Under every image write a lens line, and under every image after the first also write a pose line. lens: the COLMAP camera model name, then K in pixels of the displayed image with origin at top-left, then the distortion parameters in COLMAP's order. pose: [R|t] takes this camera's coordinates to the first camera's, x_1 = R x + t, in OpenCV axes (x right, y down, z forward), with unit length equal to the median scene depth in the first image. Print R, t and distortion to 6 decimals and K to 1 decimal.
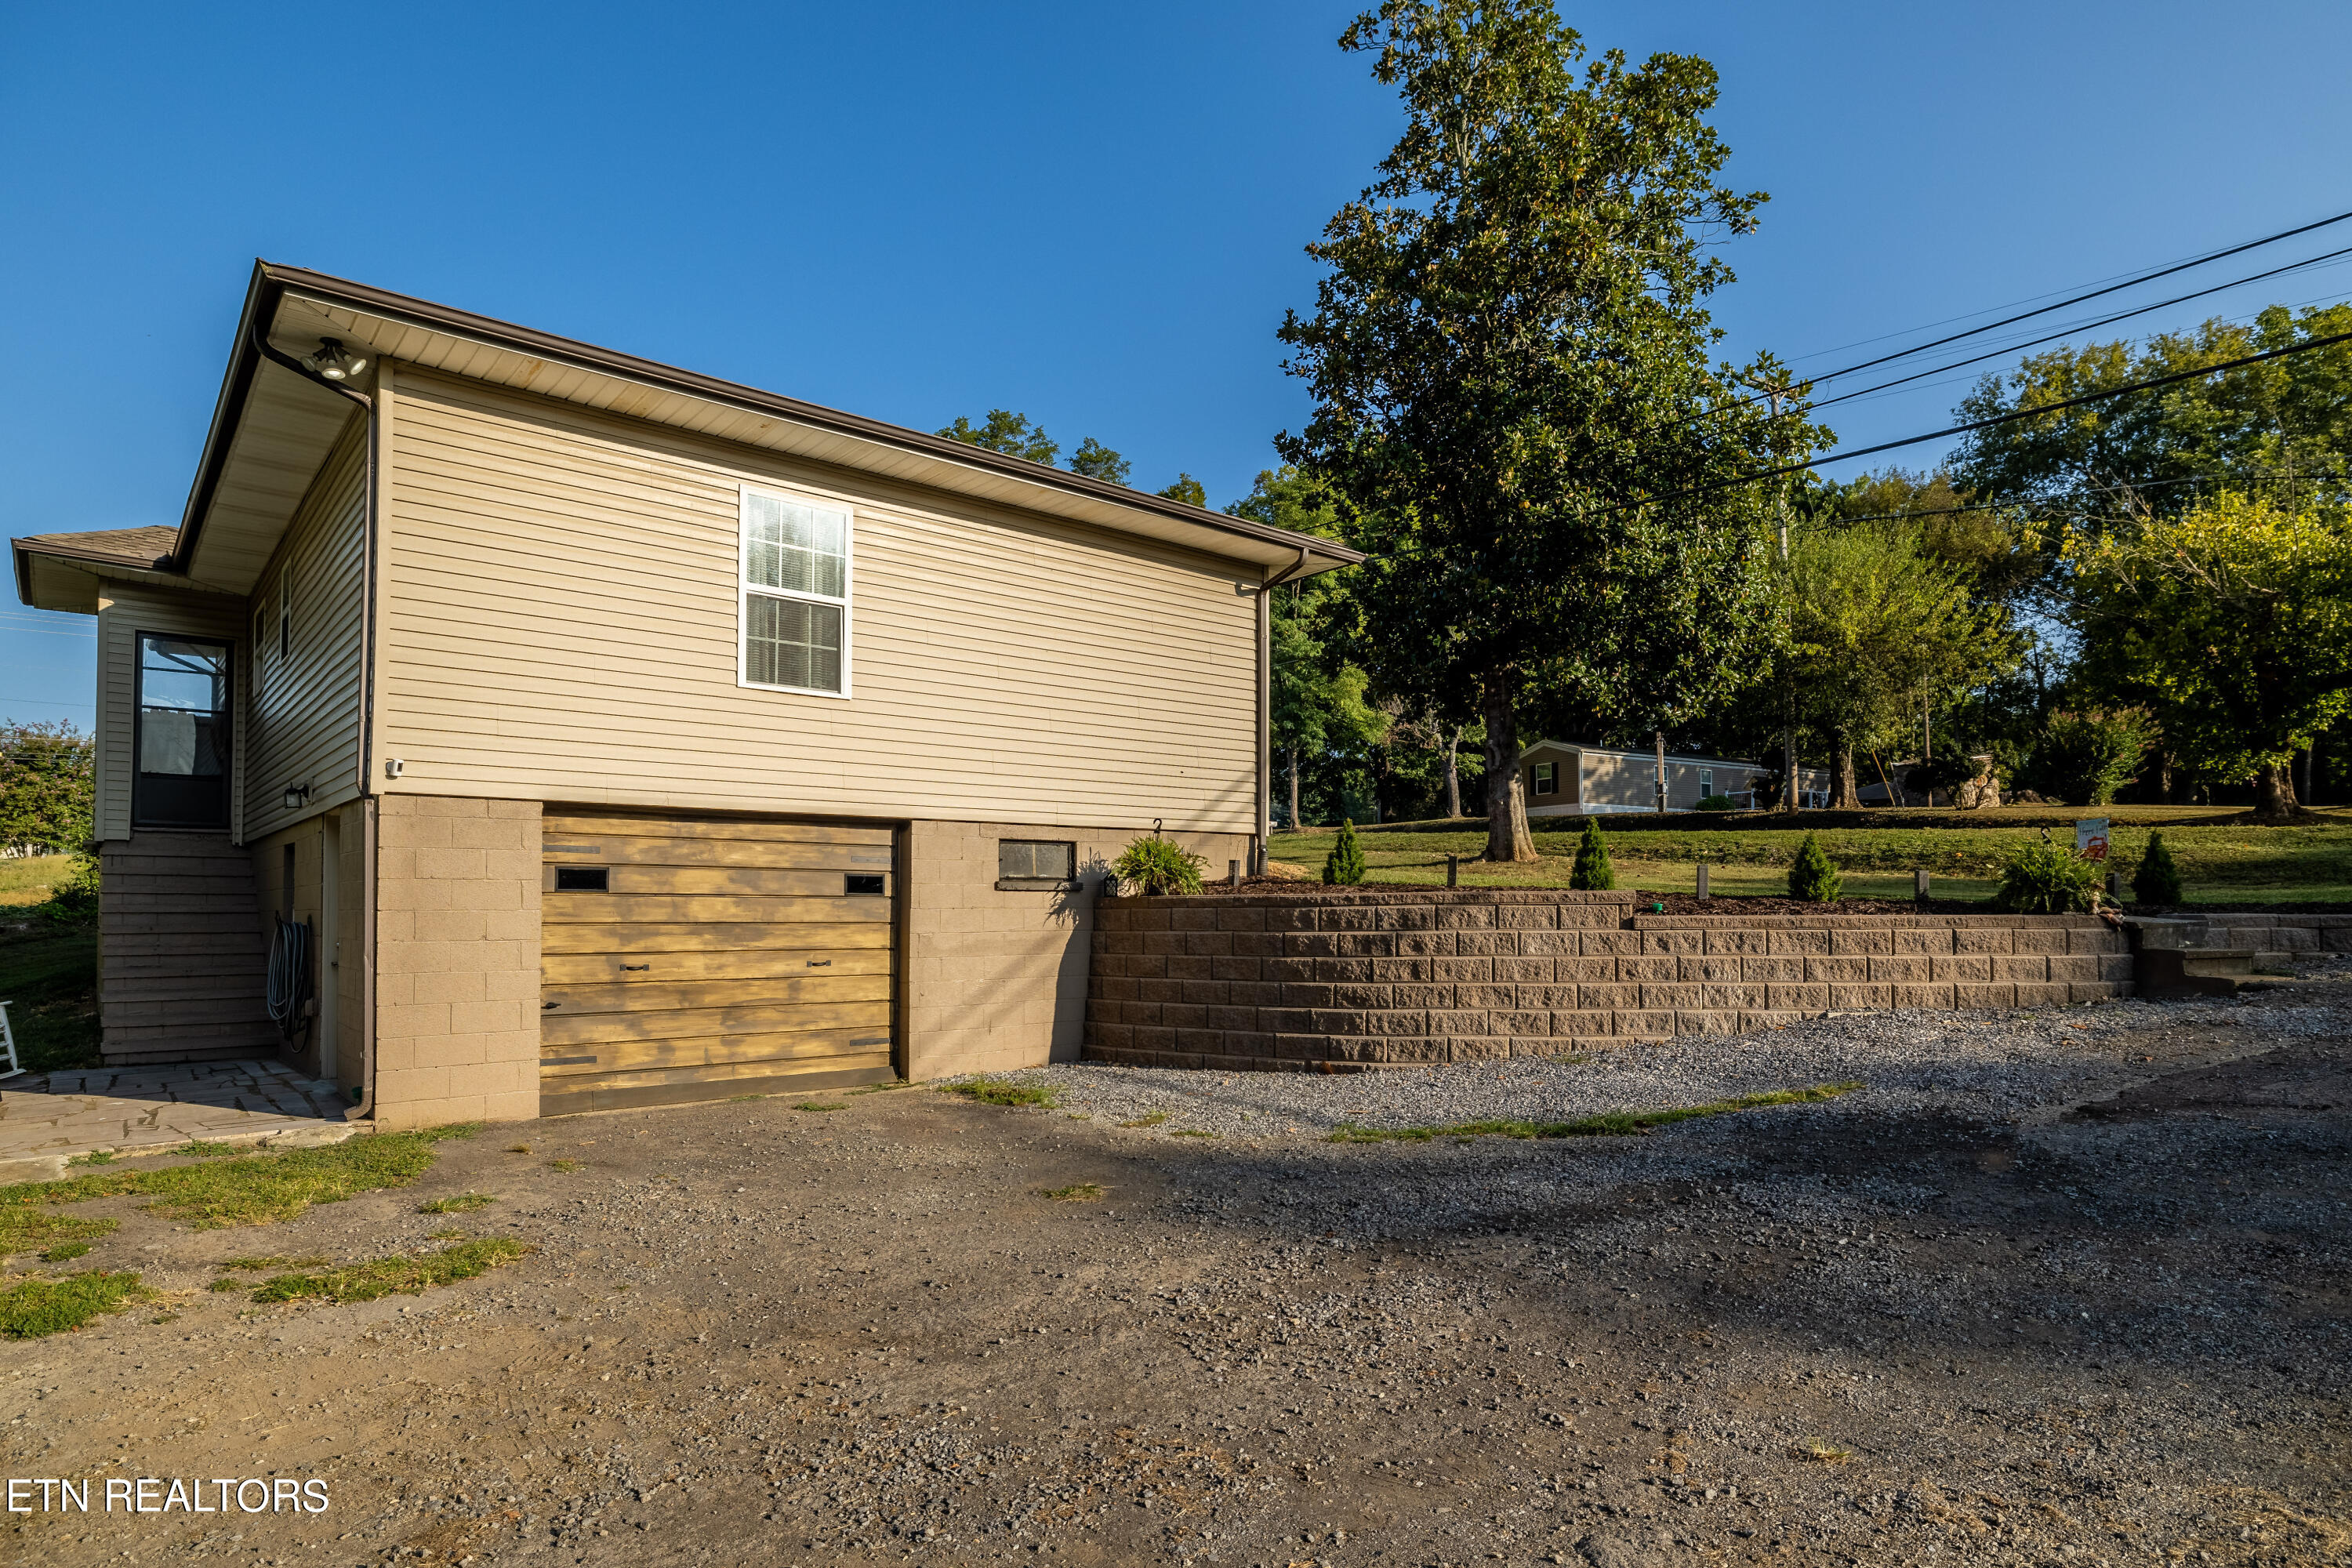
lens RADIAL K [[1308.8, 0, 1175.9], [0, 1308.8, 870.9], [0, 0, 1]] dist [-0.000352, 0.000045]
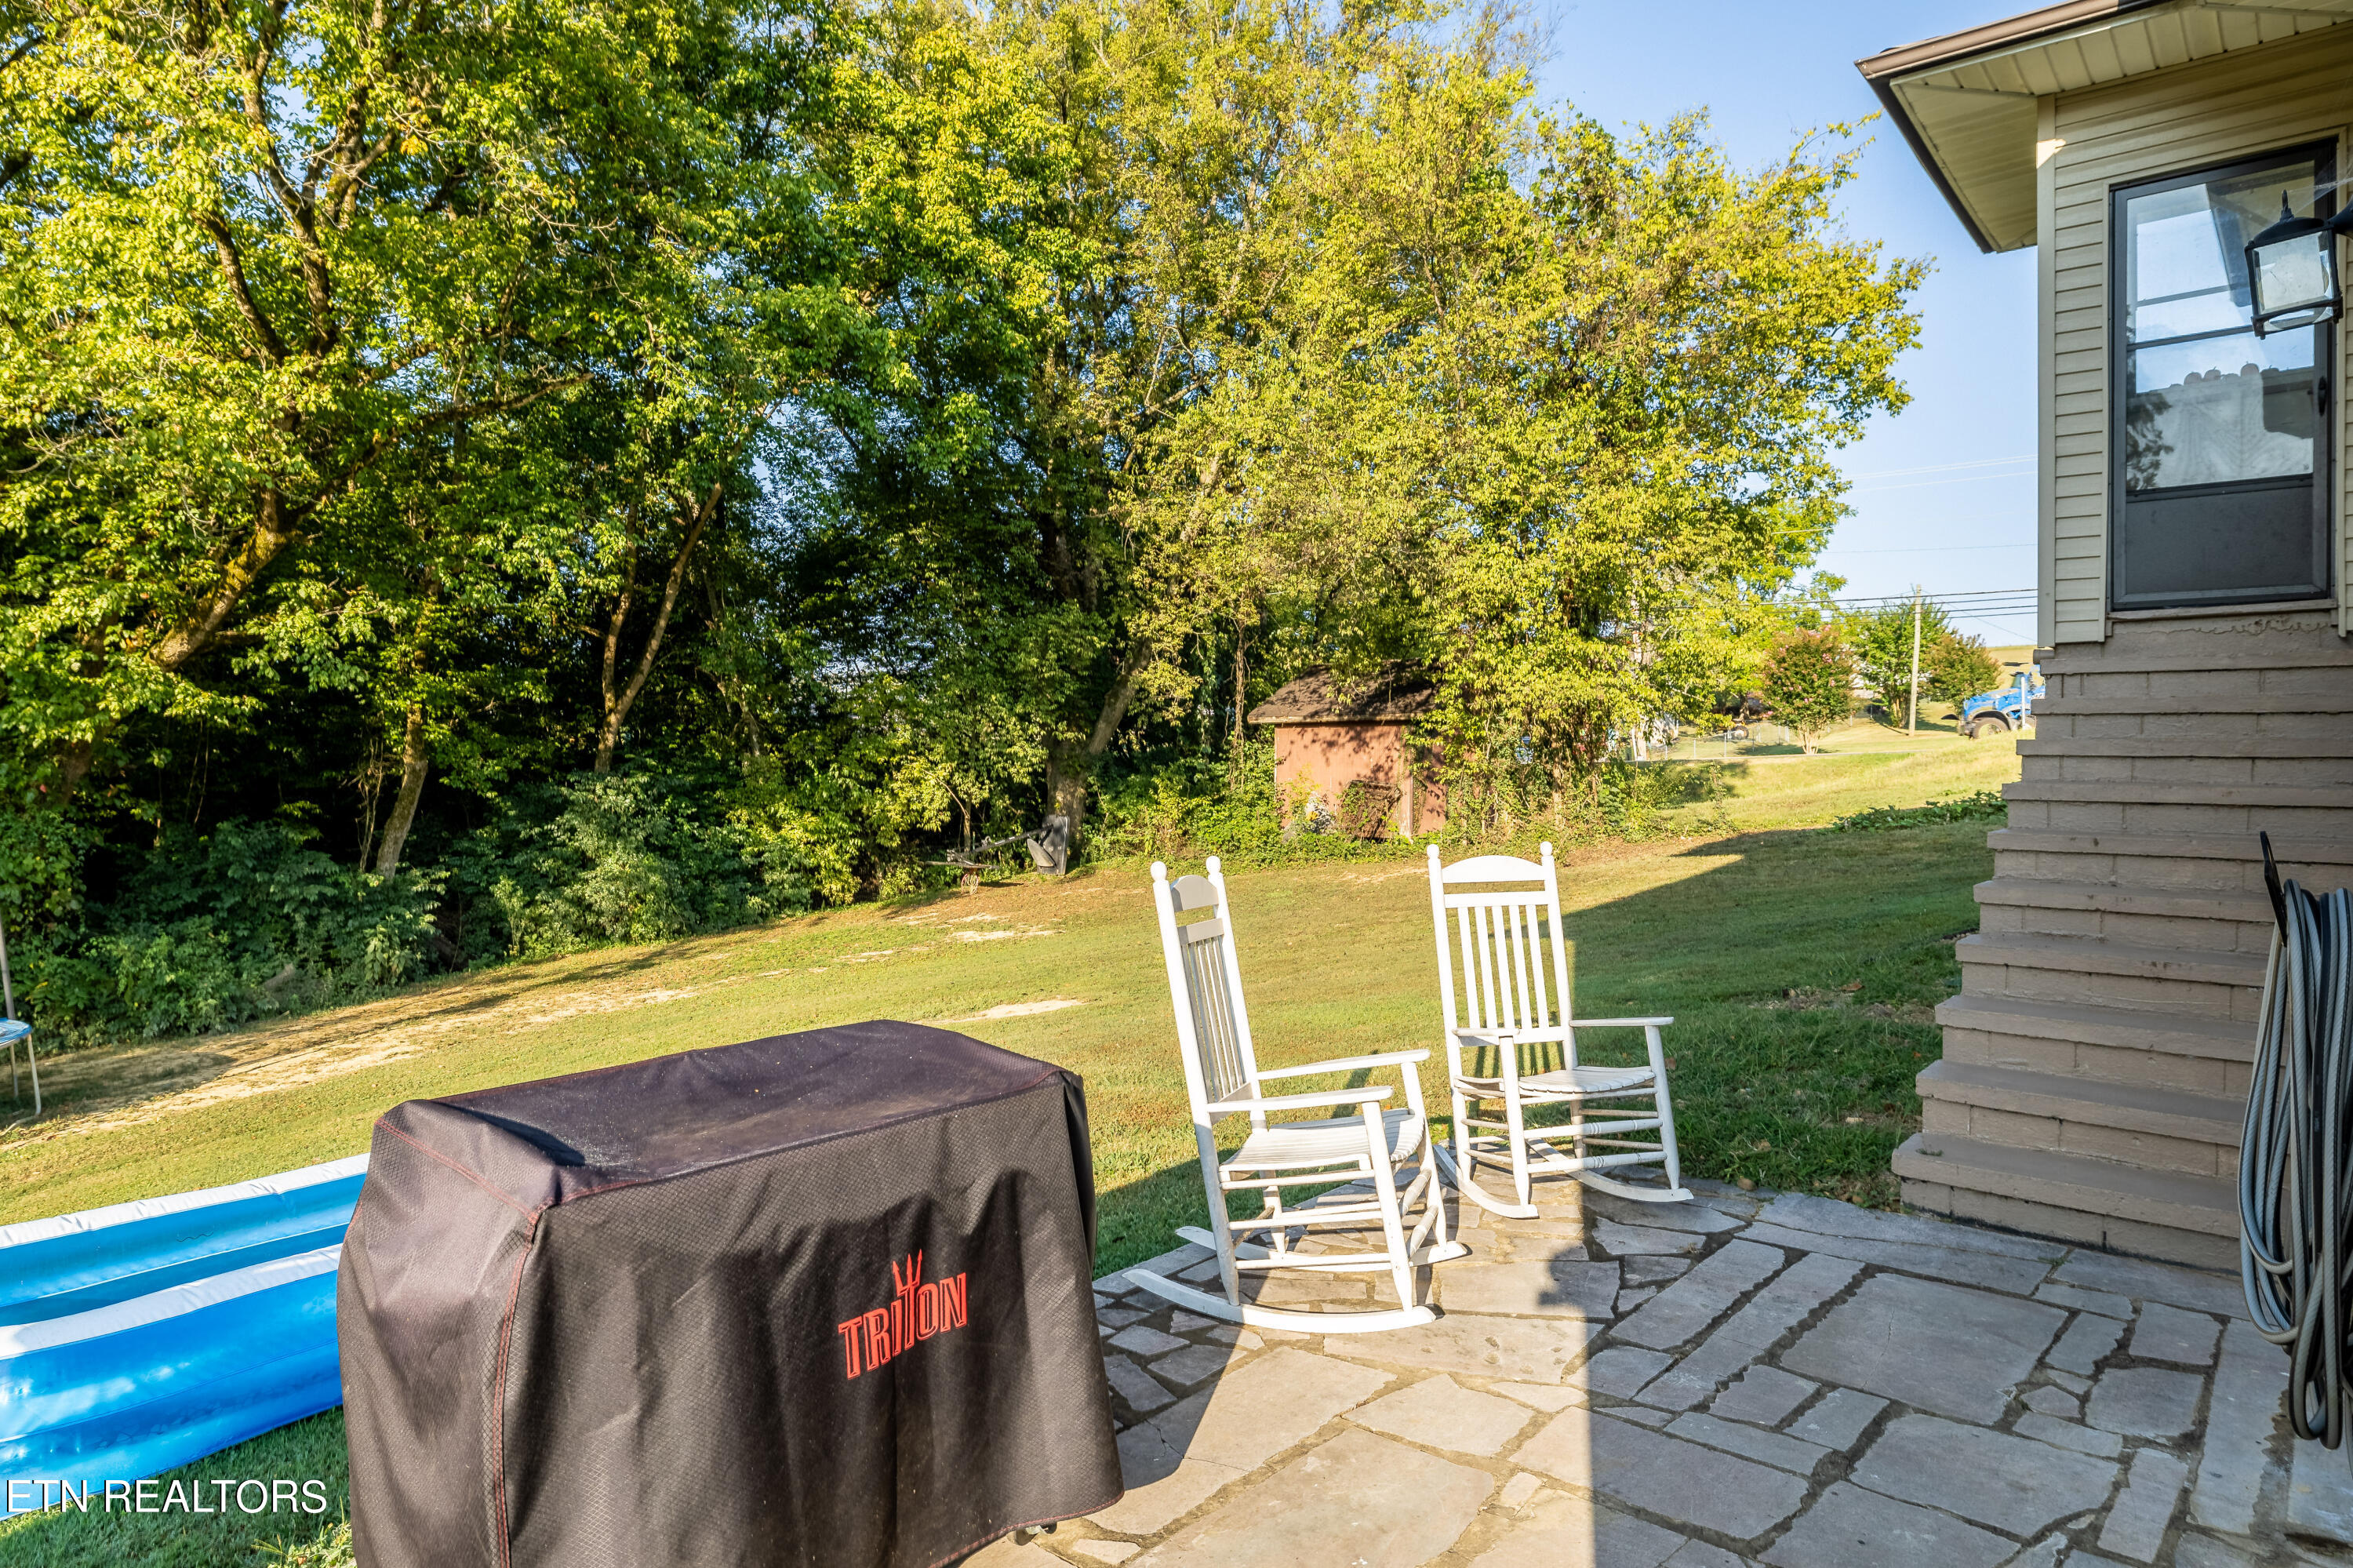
lens RADIAL K [[1378.0, 0, 1175.7], [0, 1378.0, 770.5], [0, 0, 1]] dist [0.001496, 0.000361]
pose [[0.161475, 0.004072, -0.986868, -0.402967], [0.025659, 0.999636, 0.008323, 0.010369], [0.986543, -0.026666, 0.161312, 0.647993]]
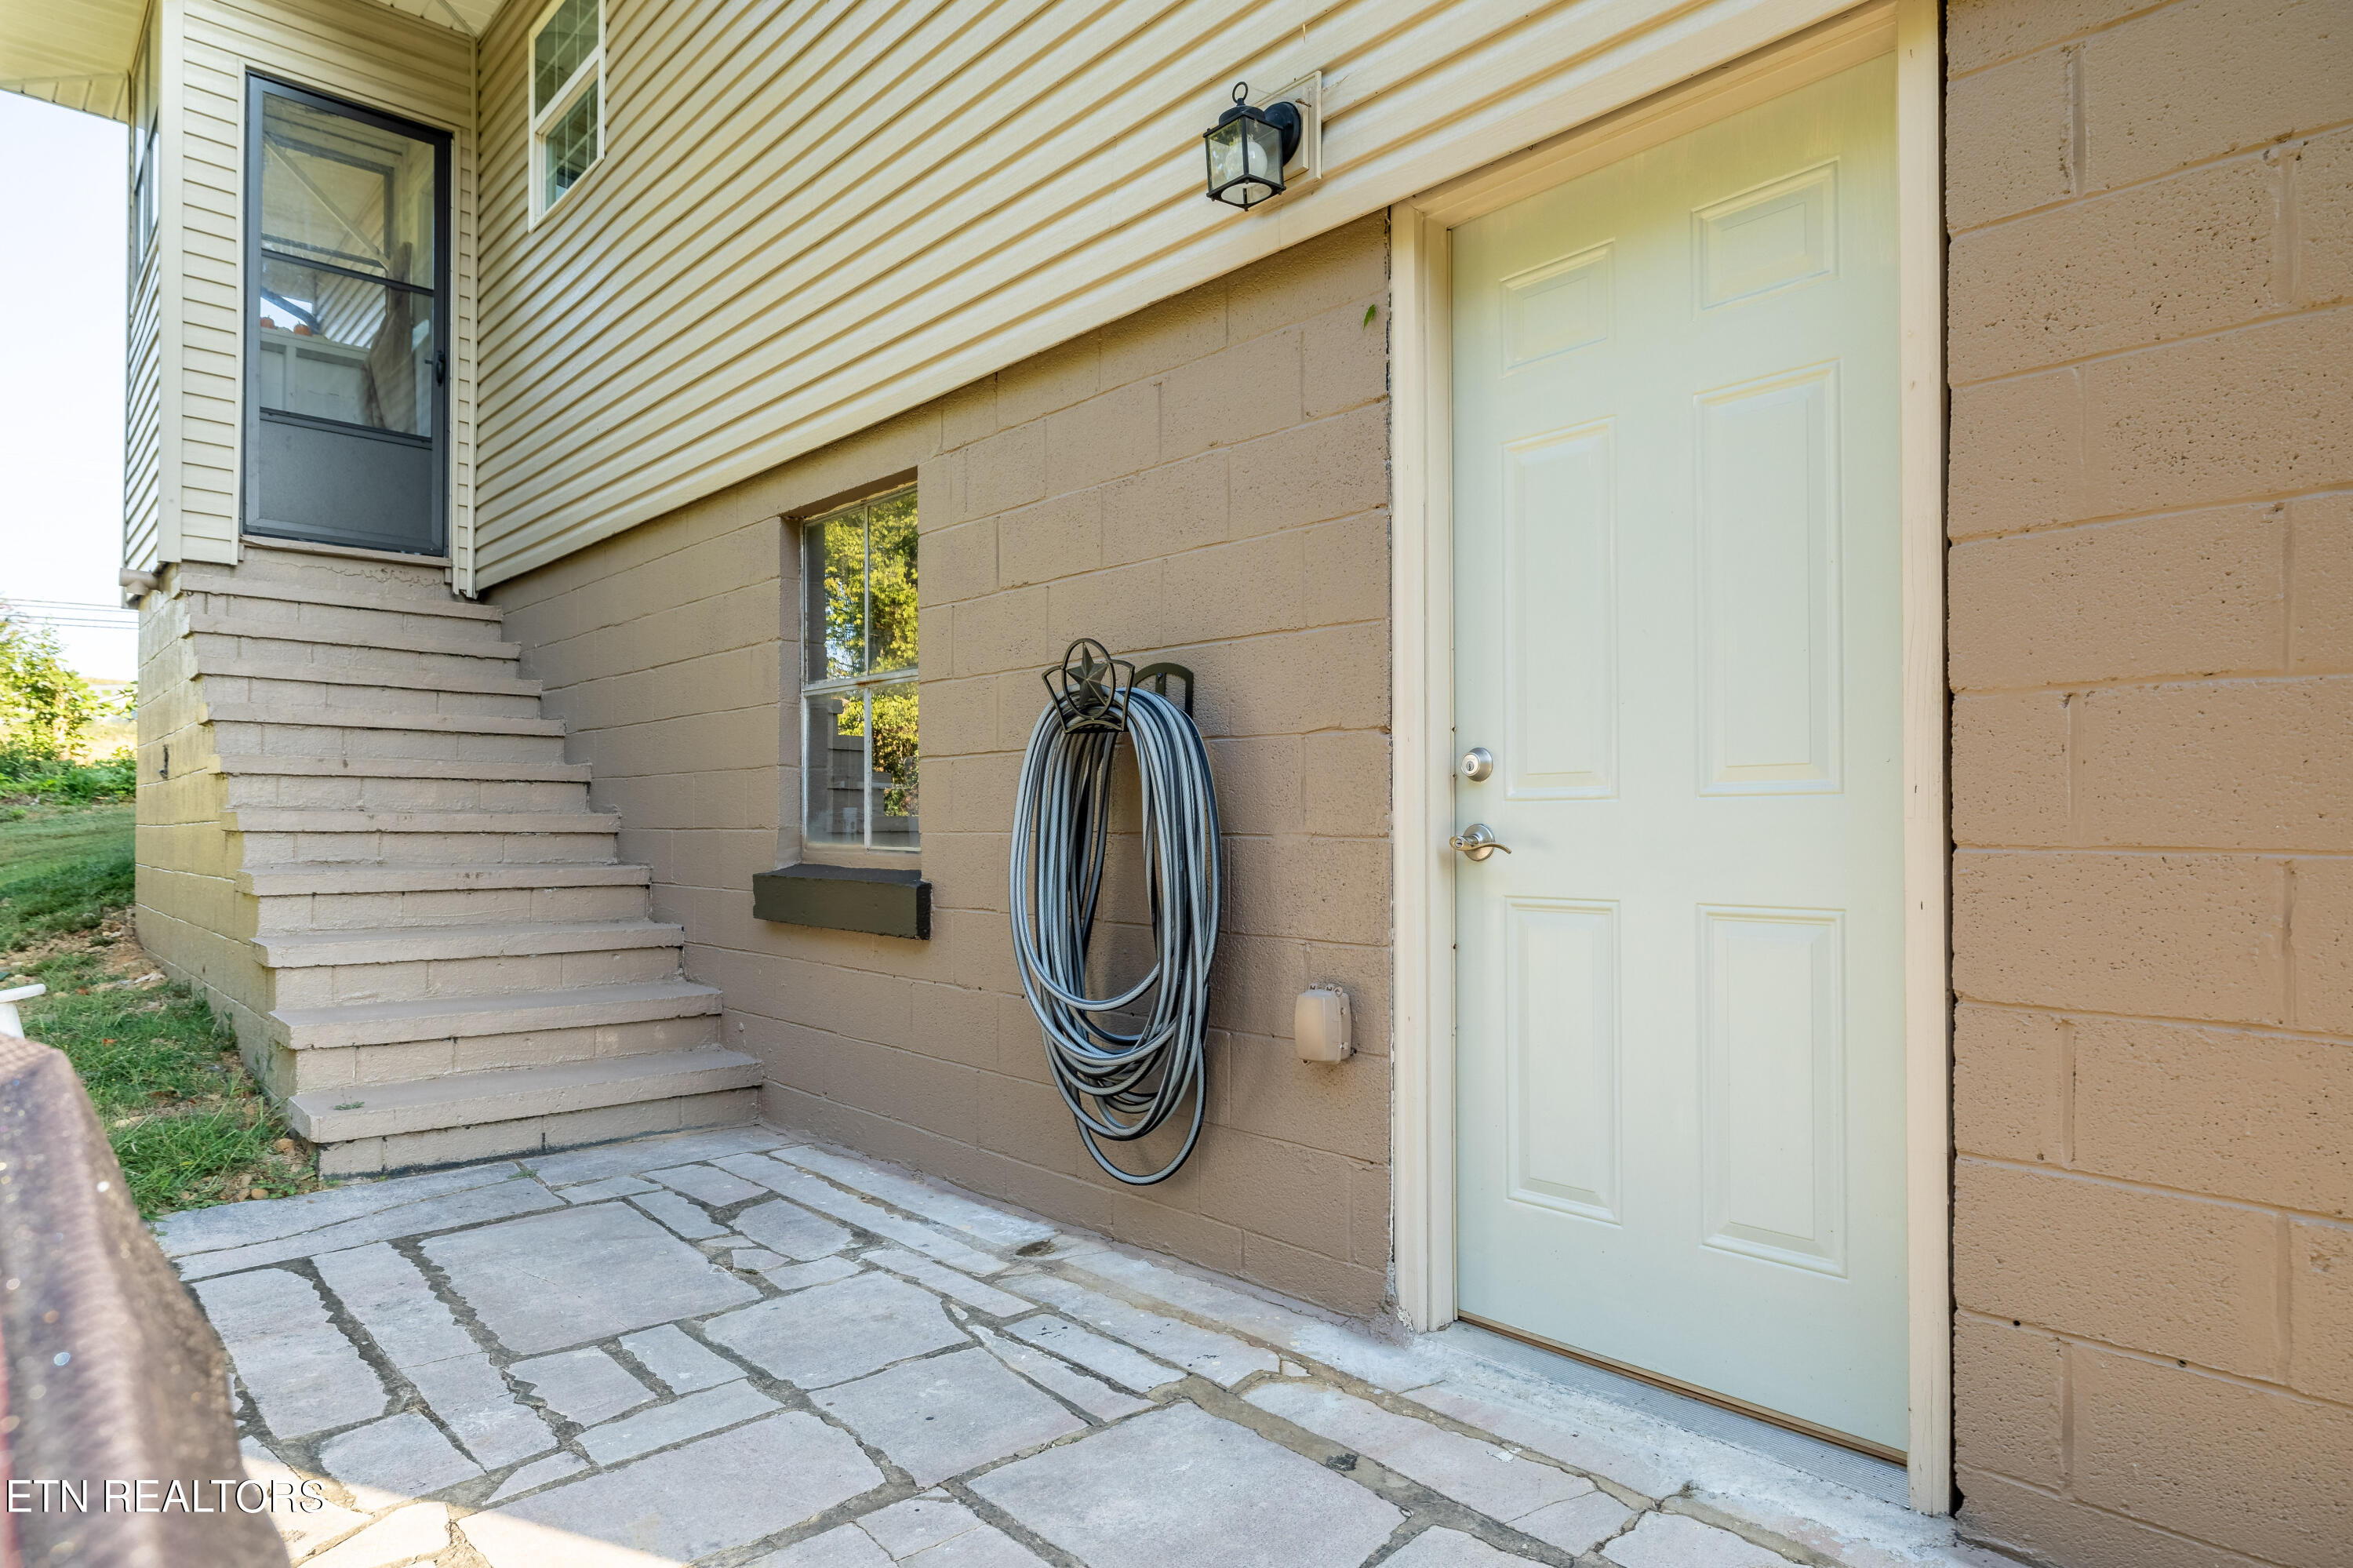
lens RADIAL K [[1334.7, 0, 1127.0], [0, 1334.7, 811.0], [0, 0, 1]] dist [0.001935, 0.000621]
pose [[0.999757, 0.003127, 0.021800, -0.567208], [-0.003660, 0.999695, 0.024432, 0.047750], [-0.021717, -0.024506, 0.999464, 0.610074]]
